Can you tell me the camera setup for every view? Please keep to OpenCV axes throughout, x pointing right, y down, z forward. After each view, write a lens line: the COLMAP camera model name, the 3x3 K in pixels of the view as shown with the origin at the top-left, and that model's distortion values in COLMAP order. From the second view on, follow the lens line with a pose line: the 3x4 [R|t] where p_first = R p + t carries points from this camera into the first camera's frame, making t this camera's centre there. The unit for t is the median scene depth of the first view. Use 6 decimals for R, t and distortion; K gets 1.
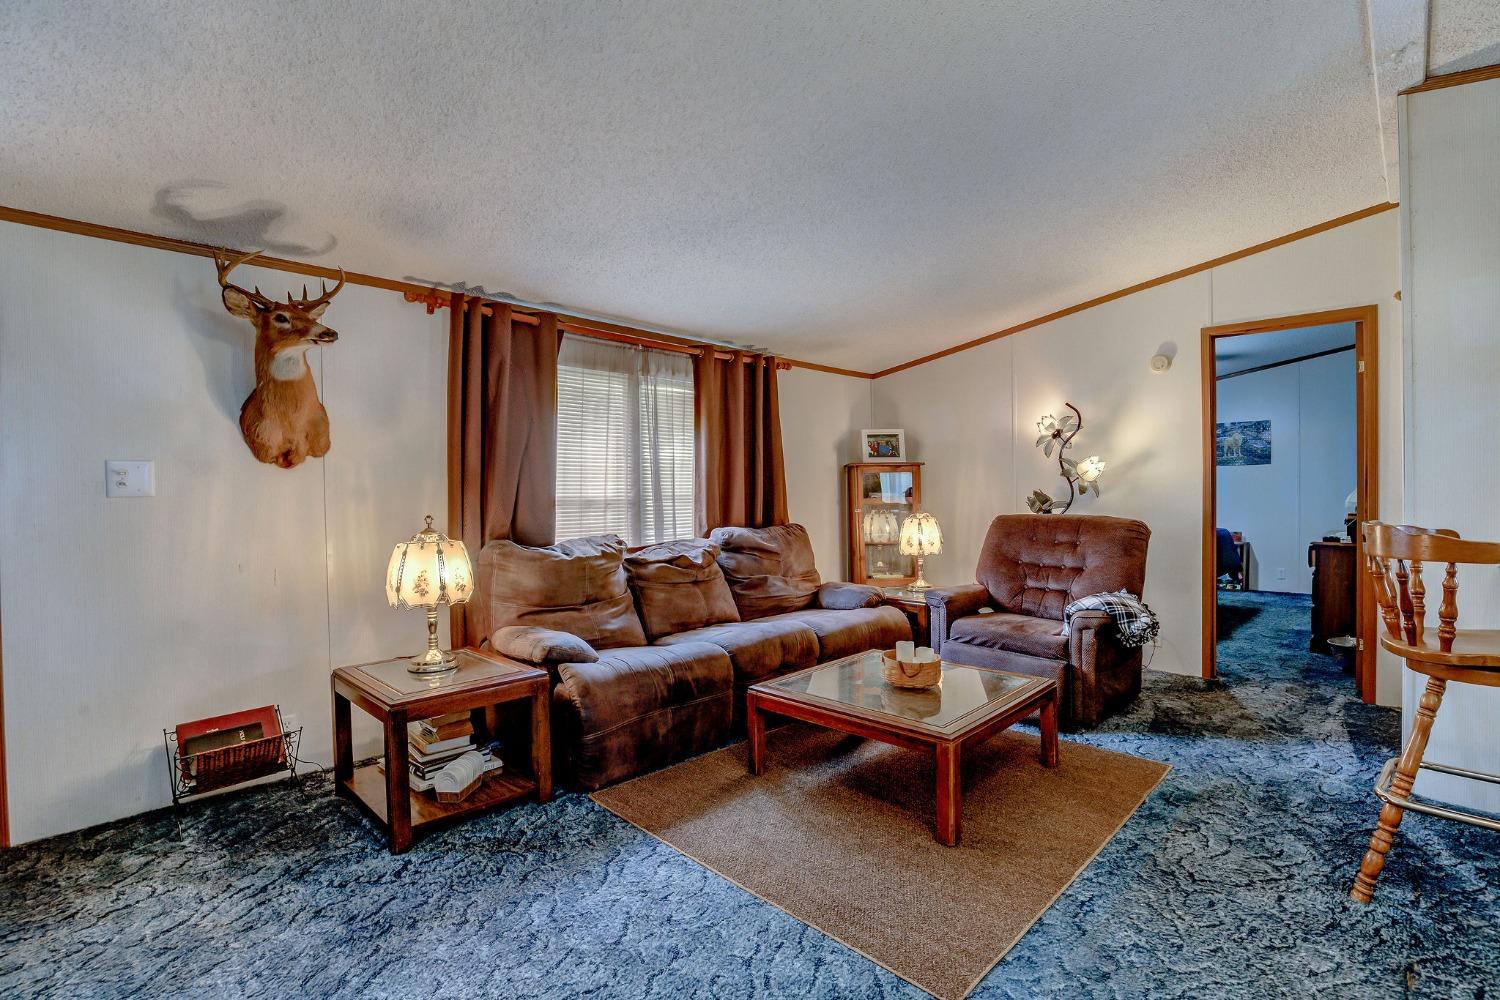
lens RADIAL K [[691.3, 0, 763.8], [0, 691.3, 499.0], [0, 0, 1]] dist [-0.035084, 0.006065]
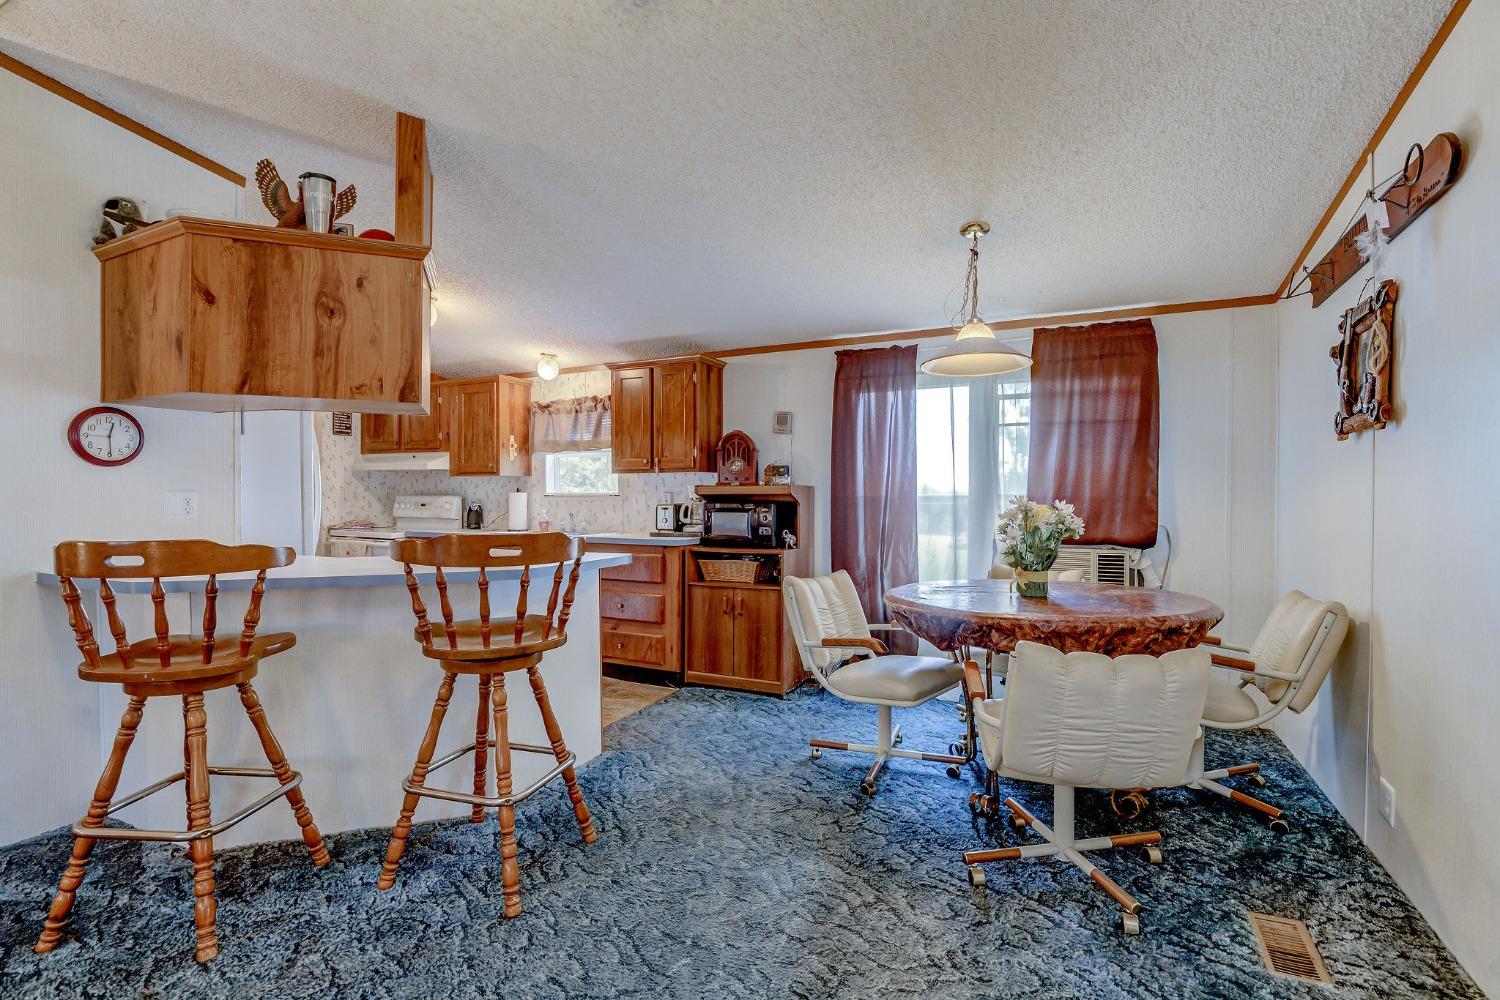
lens RADIAL K [[691.3, 0, 751.5], [0, 691.3, 500.6], [0, 0, 1]] dist [-0.035084, 0.006065]
pose [[-0.311607, 0.006600, 0.950188, -0.152051], [0.008502, 0.999955, -0.004158, -0.005564], [-0.950173, 0.006783, -0.311650, 0.291230]]
